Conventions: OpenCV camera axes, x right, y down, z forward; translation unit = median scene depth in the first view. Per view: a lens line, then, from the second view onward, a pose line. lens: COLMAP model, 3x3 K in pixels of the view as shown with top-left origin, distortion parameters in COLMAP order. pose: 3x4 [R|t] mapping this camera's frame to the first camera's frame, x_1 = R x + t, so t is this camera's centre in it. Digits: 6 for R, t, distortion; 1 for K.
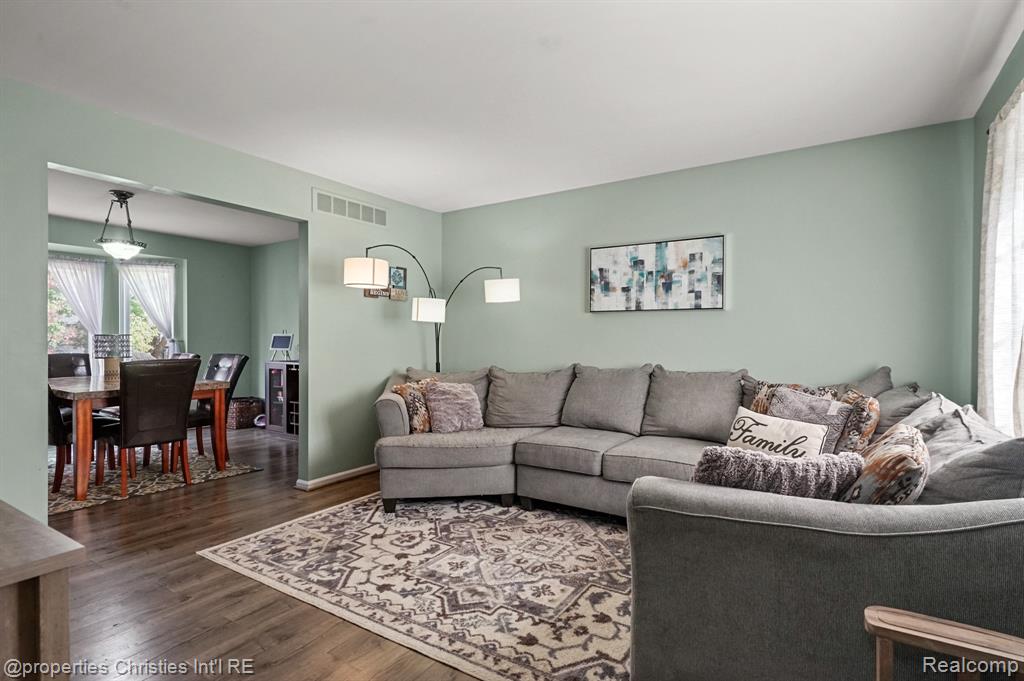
lens RADIAL K [[510.0, 0, 512.0], [0, 510.0, 343.3], [0, 0, 1]] dist [-0.003600, 0.003749]
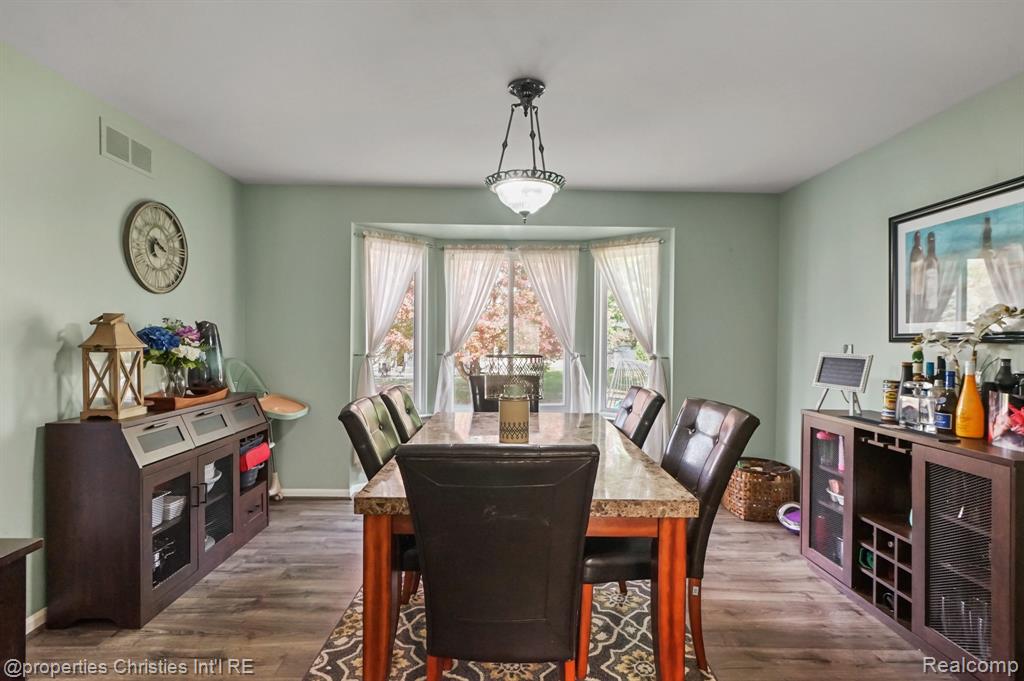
lens RADIAL K [[510.0, 0, 508.7], [0, 510.0, 342.8], [0, 0, 1]] dist [-0.003600, 0.003749]
pose [[0.564151, 0.012989, -0.825570, -0.321714], [-0.016406, 0.999855, 0.004520, -0.031352], [0.825509, 0.010994, 0.564282, 0.658509]]
